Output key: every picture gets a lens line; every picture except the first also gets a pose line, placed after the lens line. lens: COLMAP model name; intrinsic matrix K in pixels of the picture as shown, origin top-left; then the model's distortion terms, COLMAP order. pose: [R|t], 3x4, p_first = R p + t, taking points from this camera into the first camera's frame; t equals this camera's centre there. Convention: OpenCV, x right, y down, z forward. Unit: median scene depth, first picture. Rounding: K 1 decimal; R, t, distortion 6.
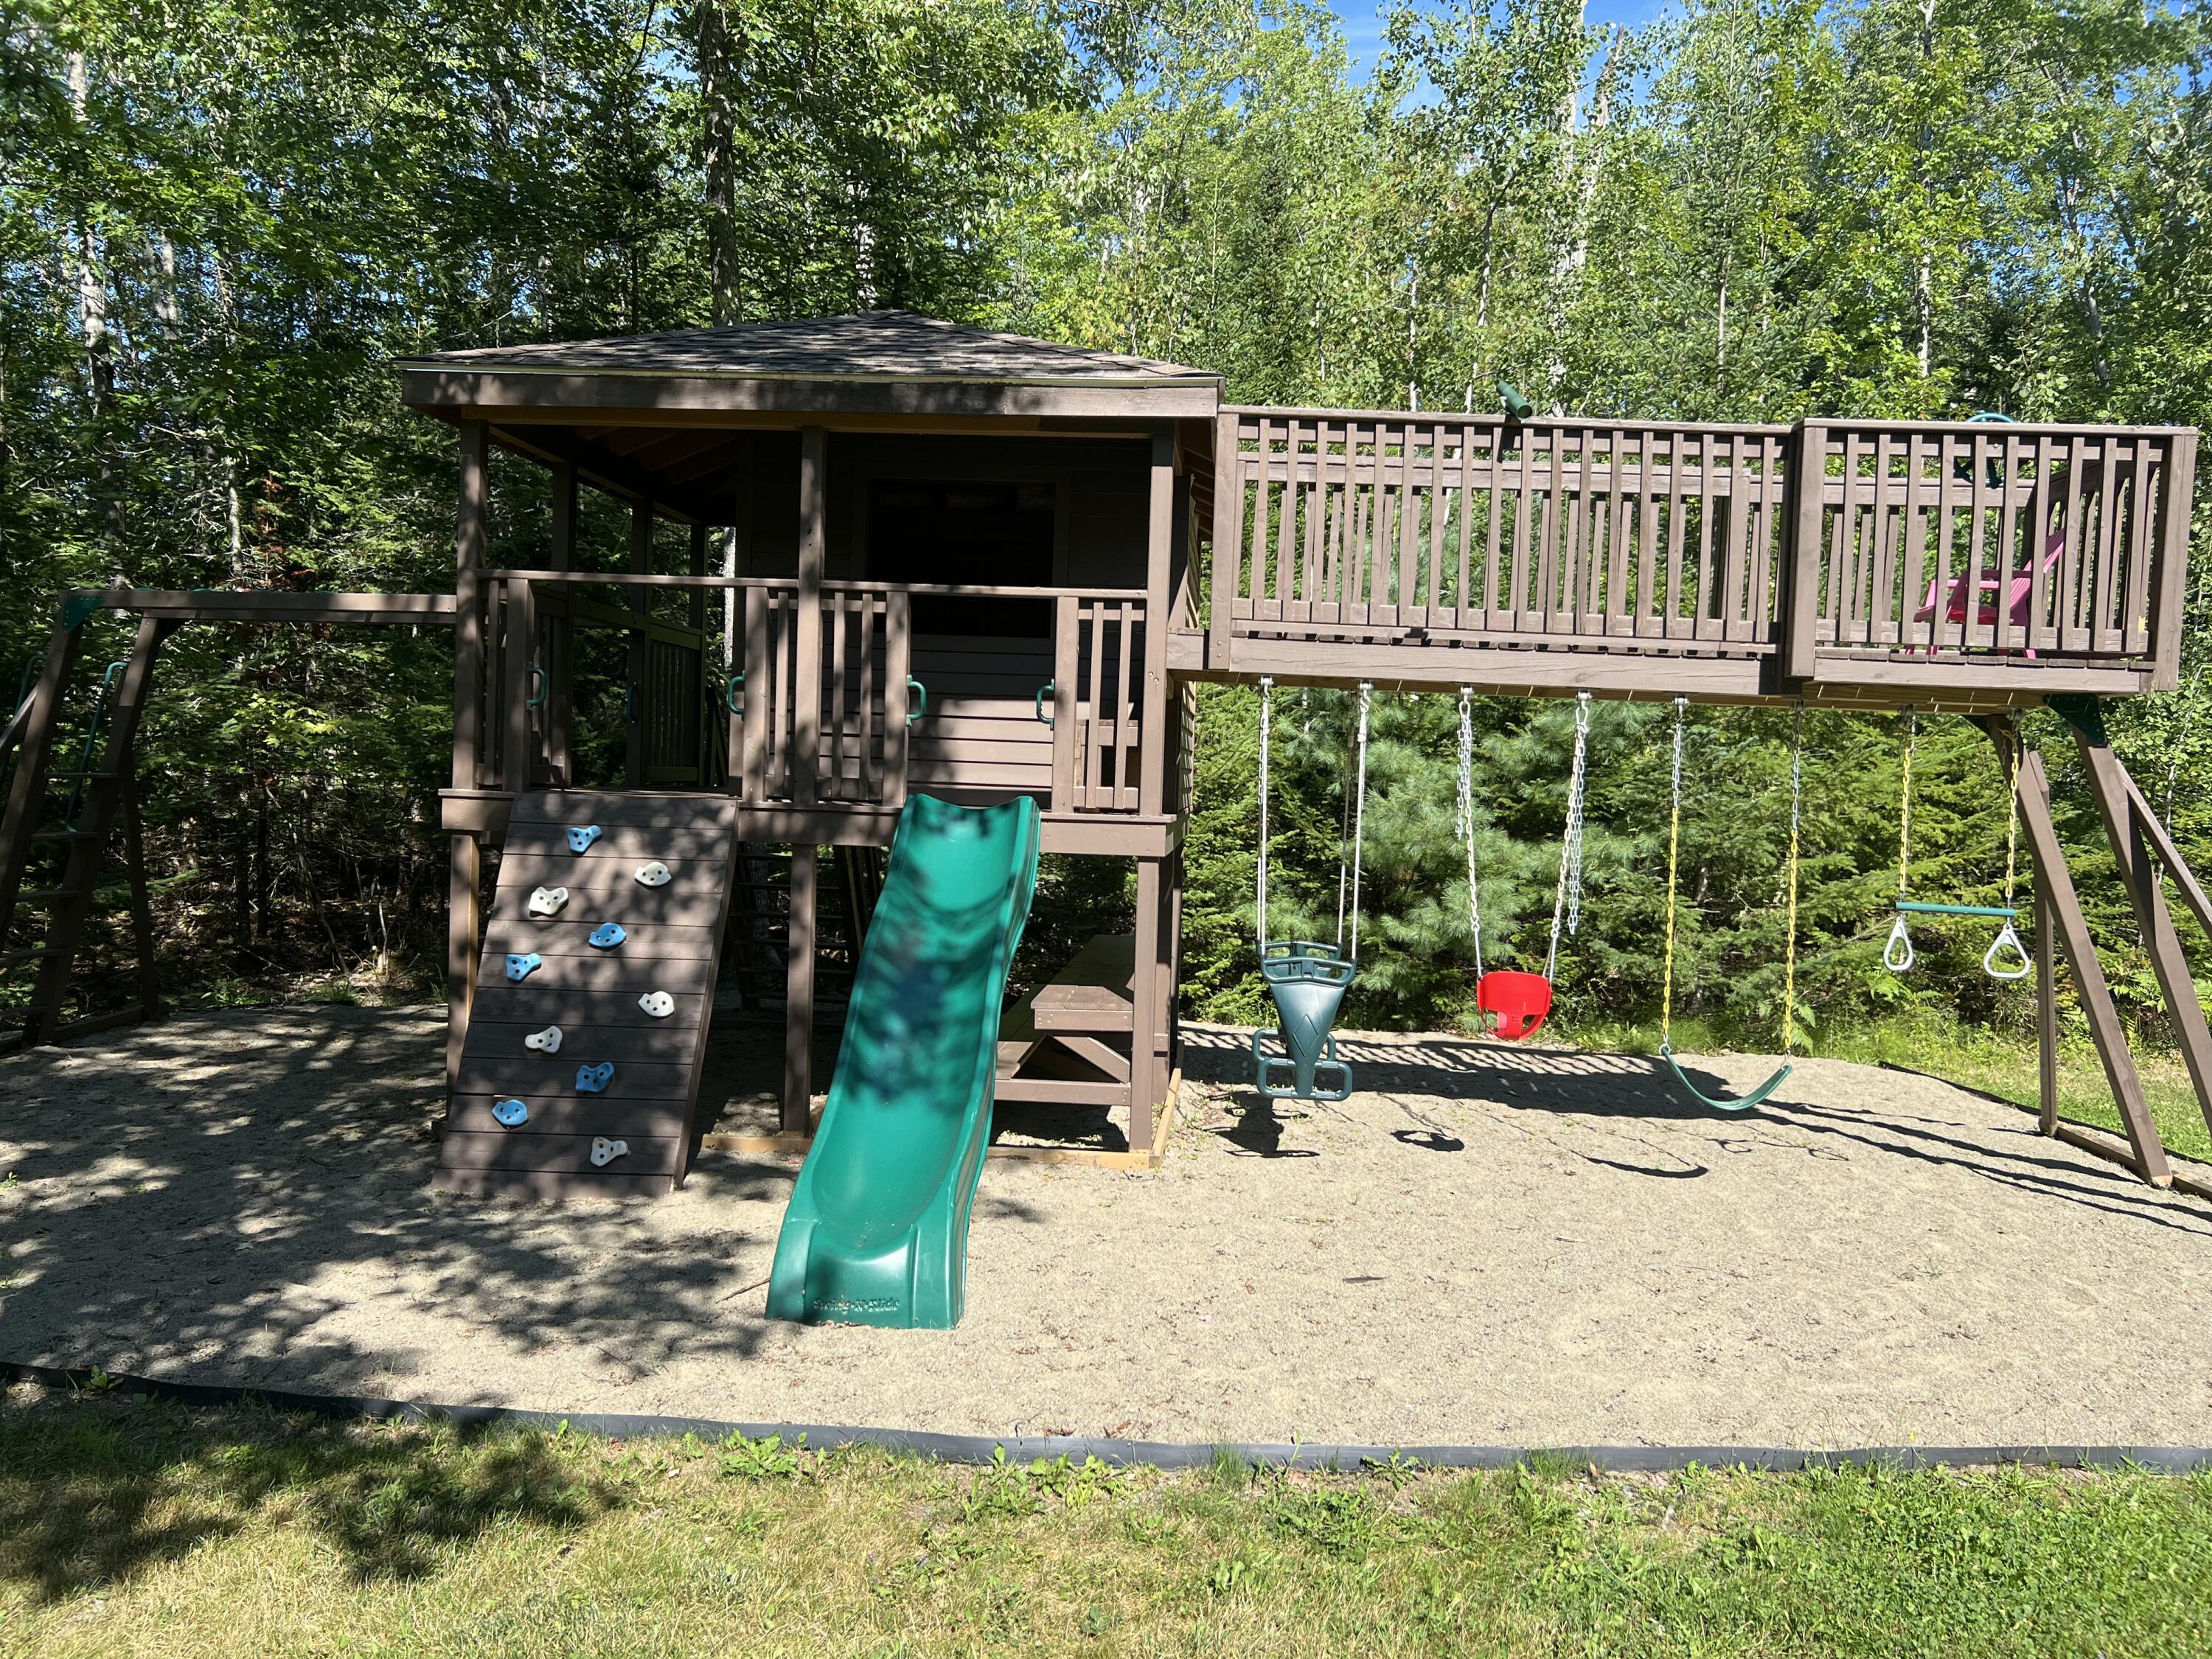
lens RADIAL K [[1667.0, 0, 1106.0], [0, 1667.0, 829.5], [0, 0, 1]] dist [0.046046, -0.050981]
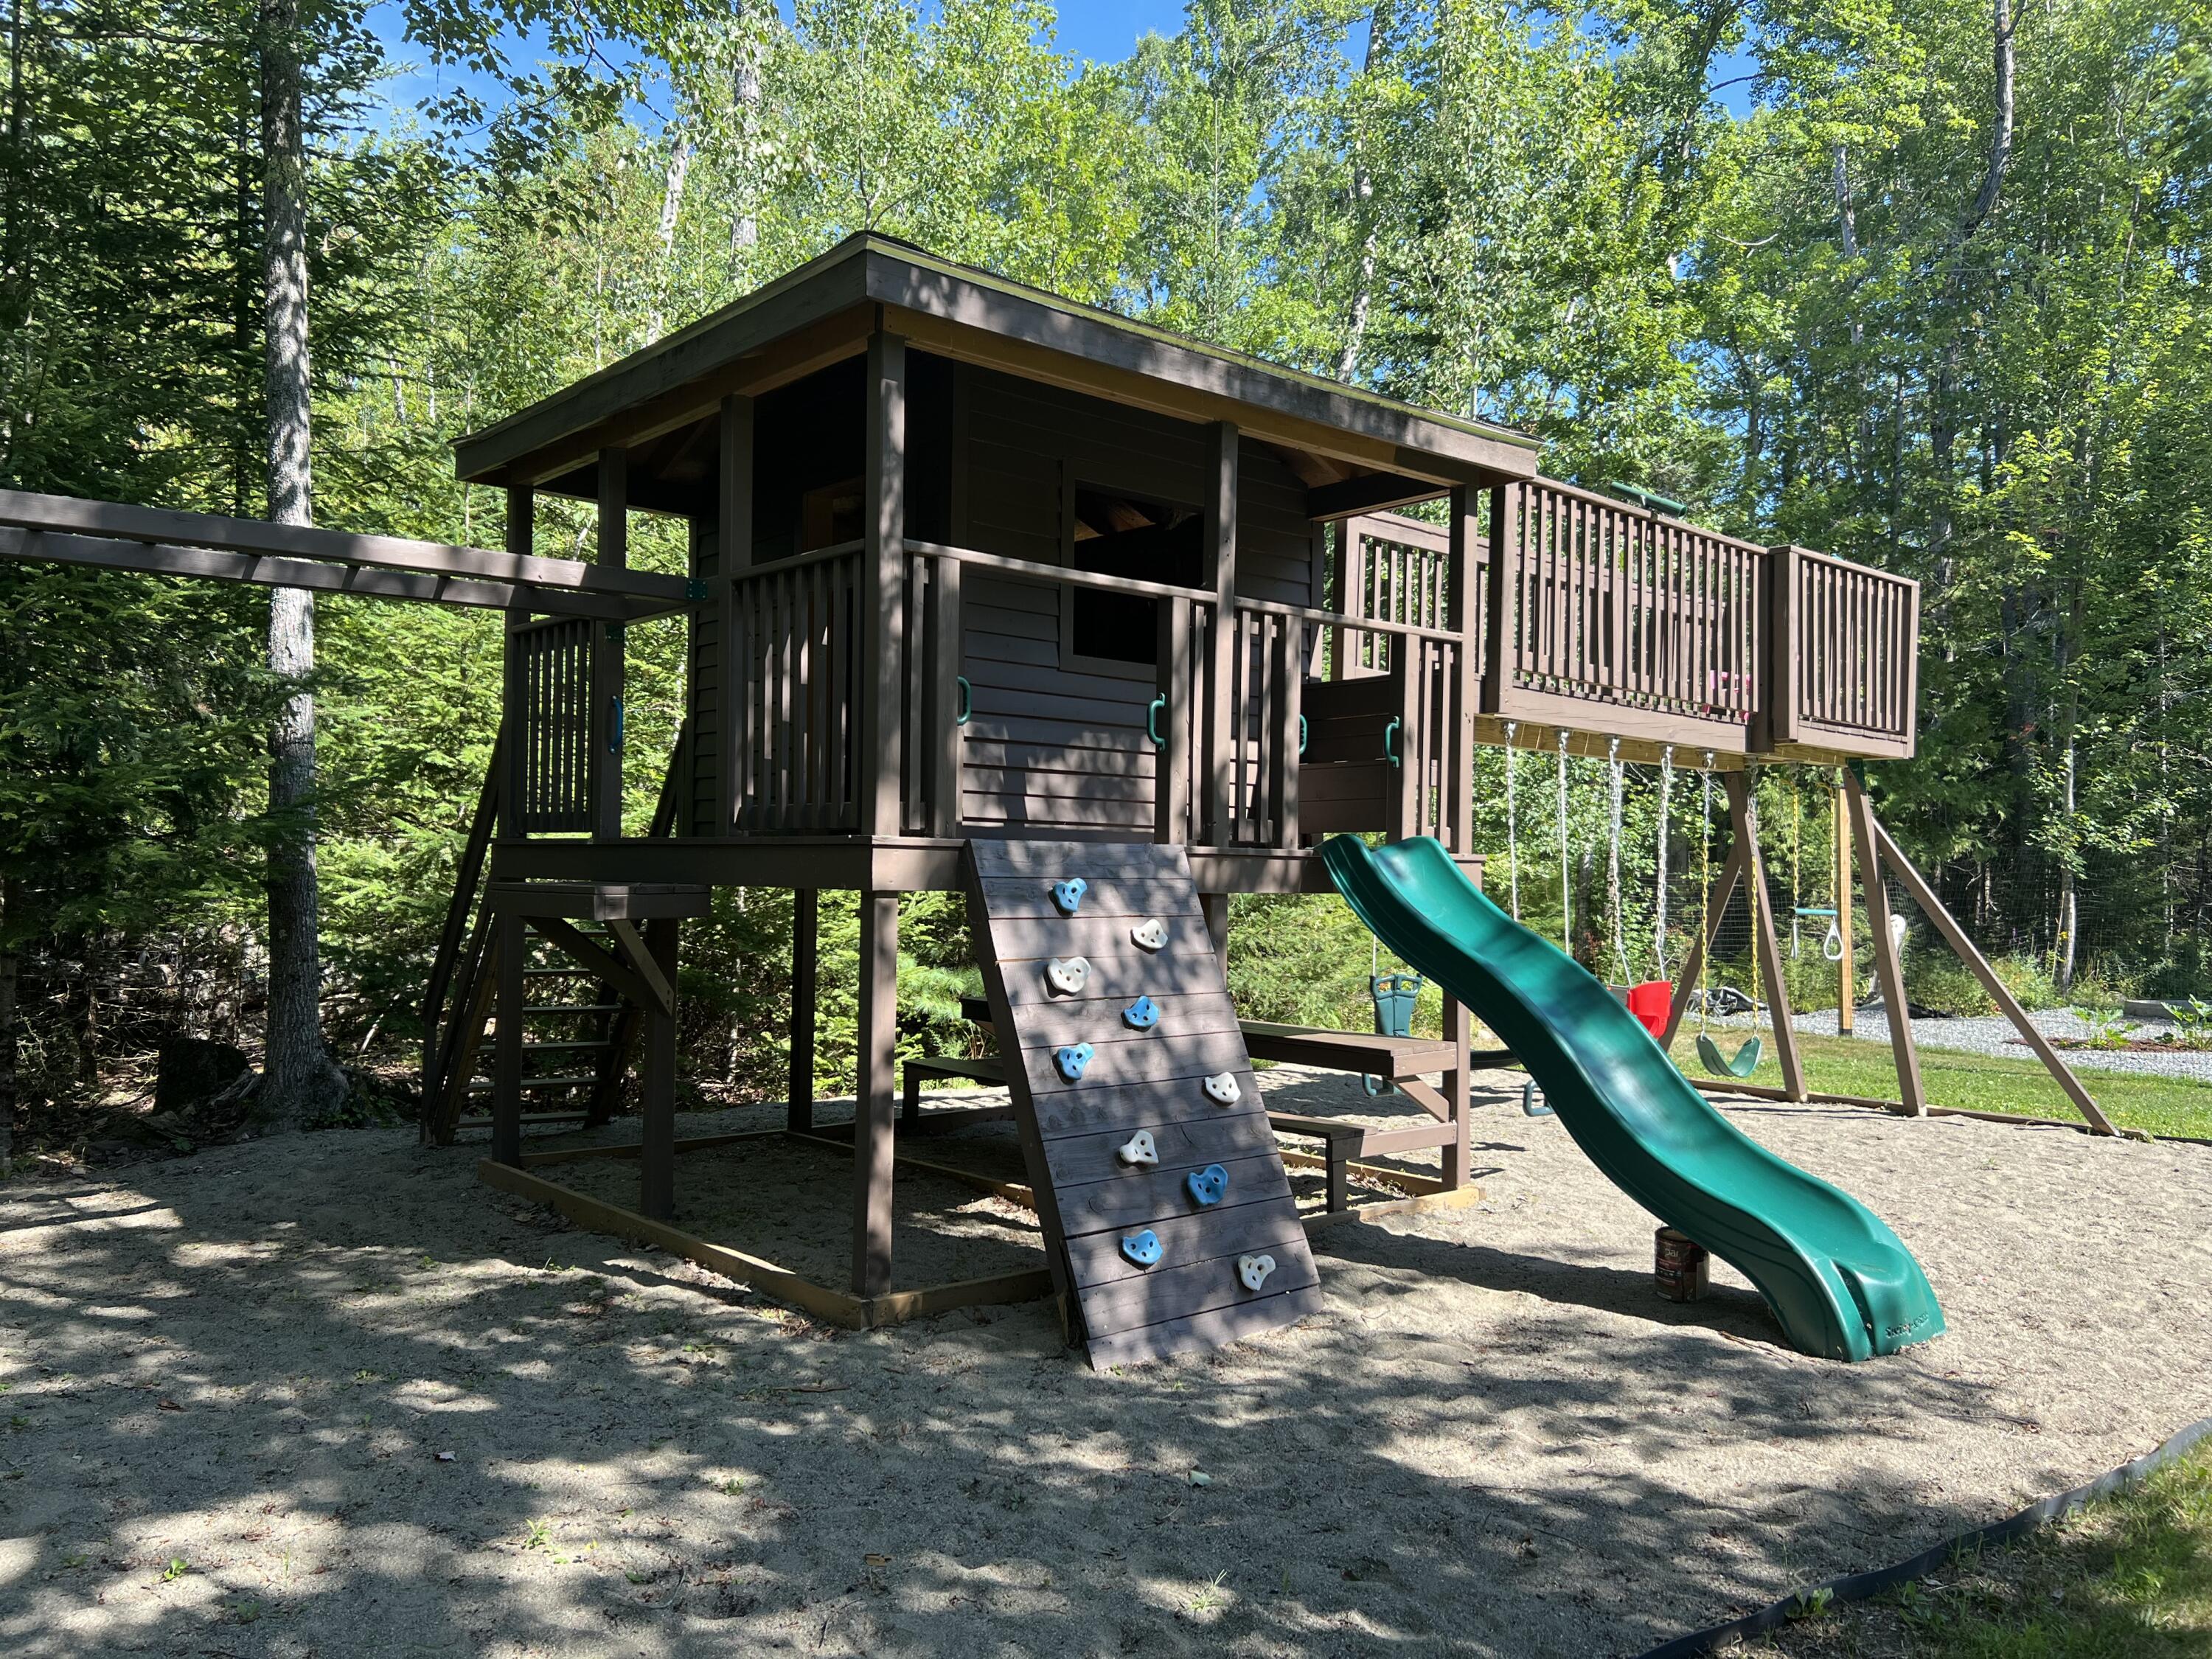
lens RADIAL K [[1667.0, 0, 1106.0], [0, 1667.0, 829.5], [0, 0, 1]] dist [0.046046, -0.050981]
pose [[0.710152, -0.005991, 0.704023, -1.038505], [0.036461, 0.998935, -0.028278, -0.003761], [-0.703104, 0.045751, 0.709614, 0.523076]]
